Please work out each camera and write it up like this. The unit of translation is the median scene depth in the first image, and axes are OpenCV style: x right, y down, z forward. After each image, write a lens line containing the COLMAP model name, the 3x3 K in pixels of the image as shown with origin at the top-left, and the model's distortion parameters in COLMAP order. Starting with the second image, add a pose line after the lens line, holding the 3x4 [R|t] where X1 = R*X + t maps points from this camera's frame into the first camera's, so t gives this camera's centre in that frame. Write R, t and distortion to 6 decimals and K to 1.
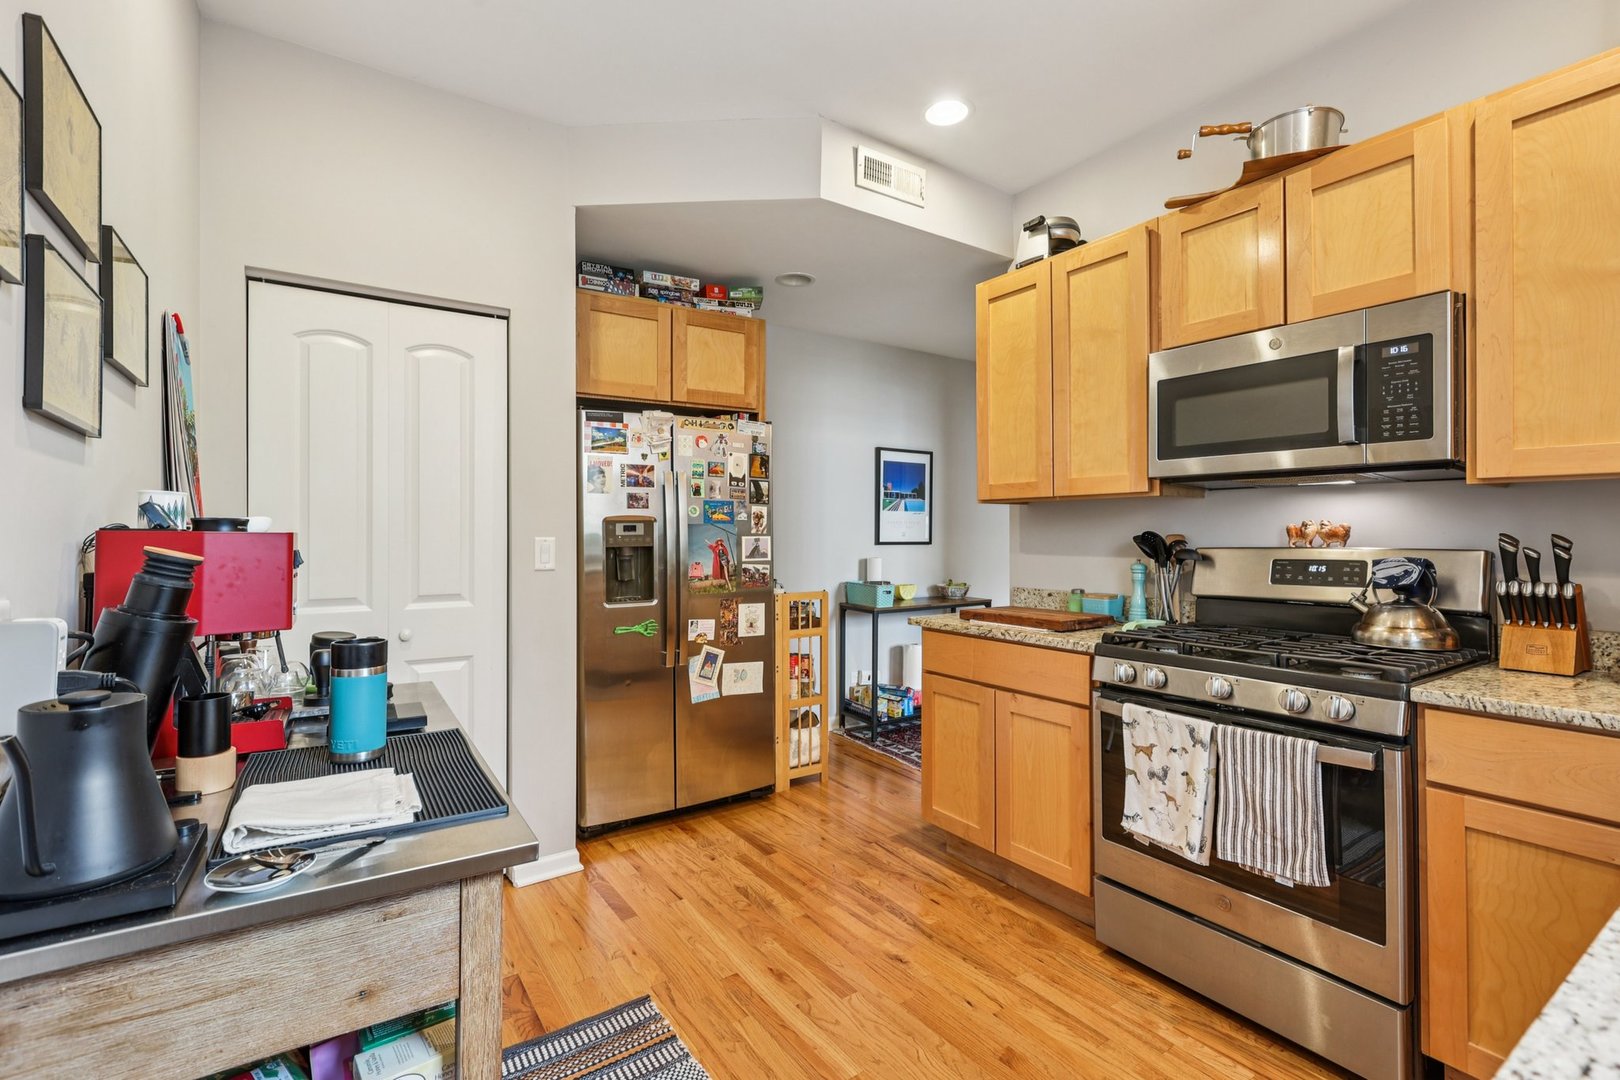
lens RADIAL K [[738.2, 0, 798.9], [0, 738.2, 539.1], [0, 0, 1]] dist [-0.003415, -0.001064]
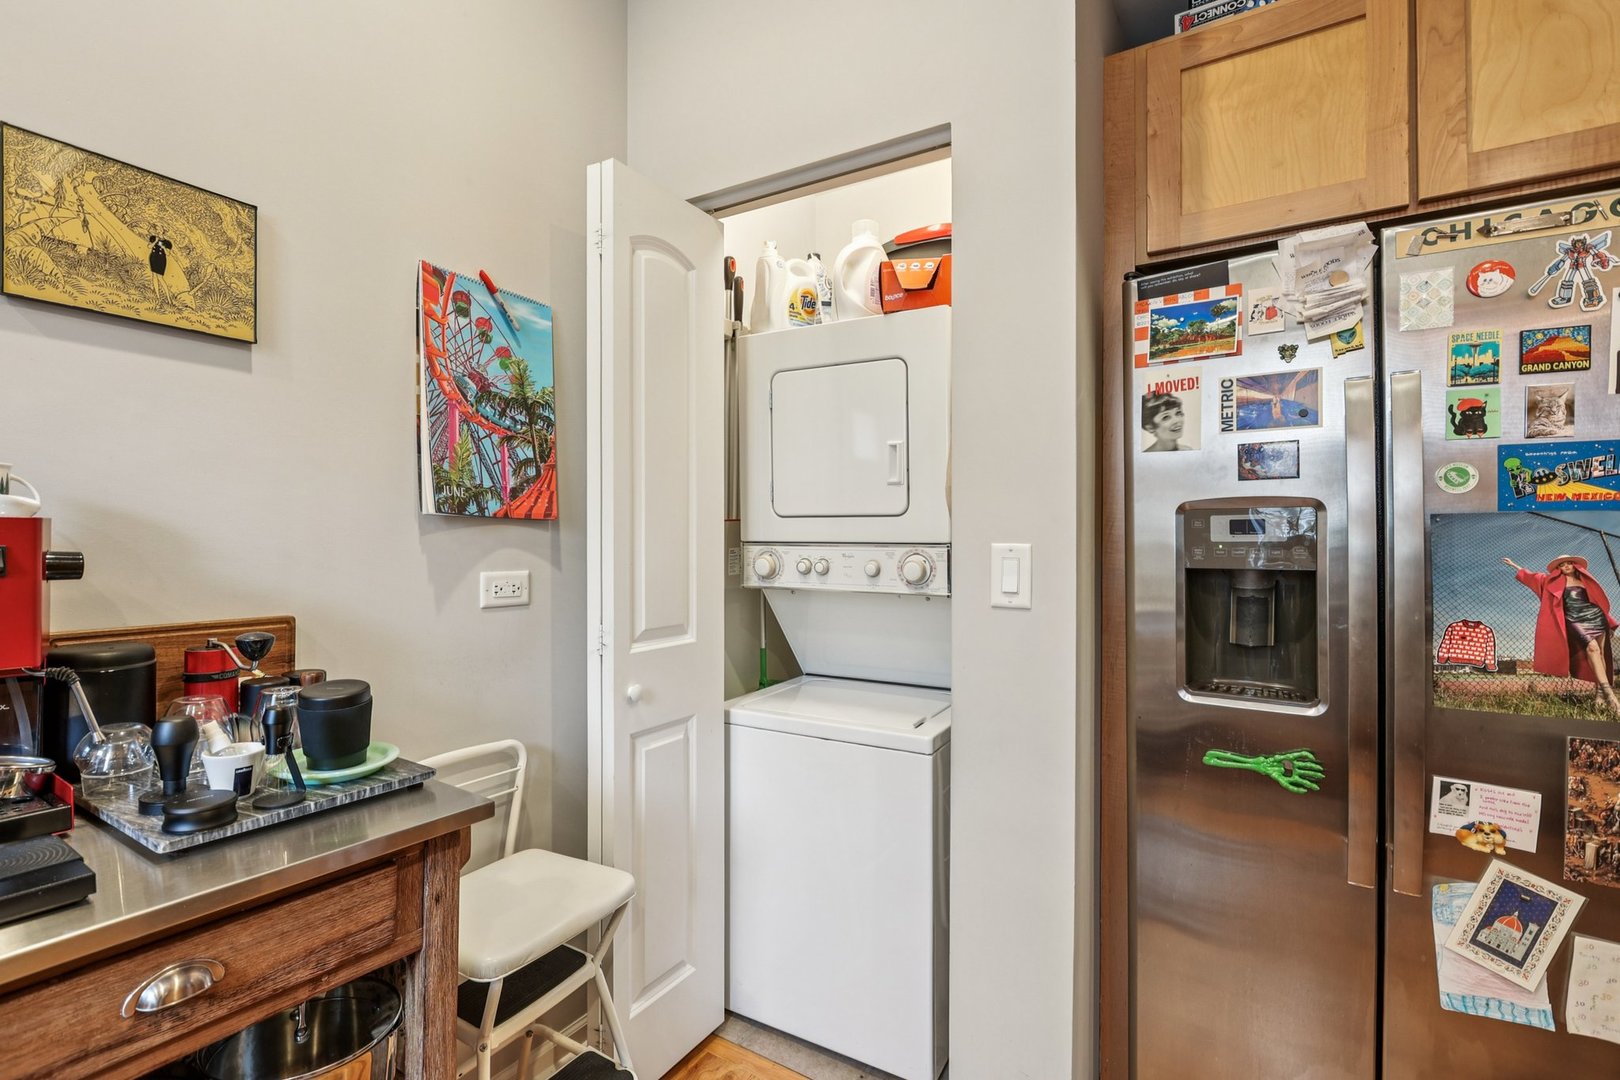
lens RADIAL K [[738.2, 0, 798.9], [0, 738.2, 539.1], [0, 0, 1]] dist [-0.003415, -0.001064]
pose [[0.422136, 0.009735, -0.906480, 0.047860], [-0.008137, 0.999943, 0.006949, -0.007999], [0.906496, 0.004443, 0.422191, 0.565795]]
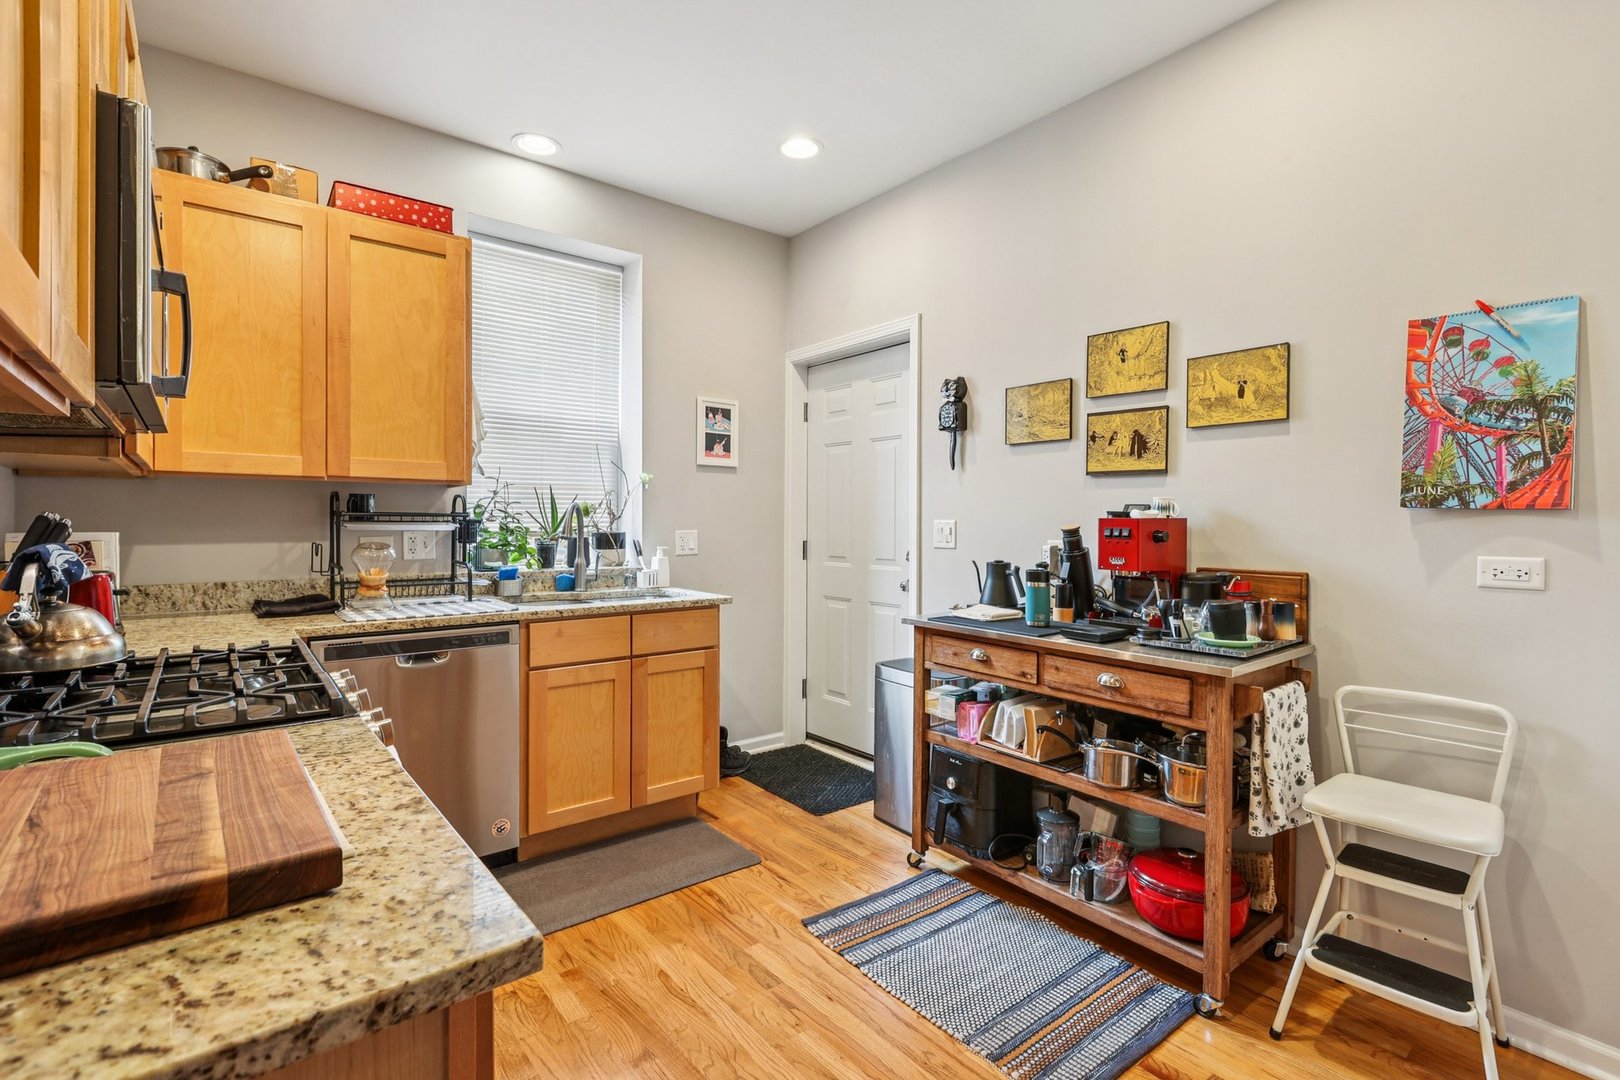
lens RADIAL K [[738.2, 0, 798.9], [0, 738.2, 539.1], [0, 0, 1]] dist [-0.003415, -0.001064]
pose [[-0.996965, -0.000104, -0.077857, 0.087567], [-0.001358, 0.999870, 0.016053, -0.002711], [0.077845, 0.016110, -0.996835, 1.110807]]
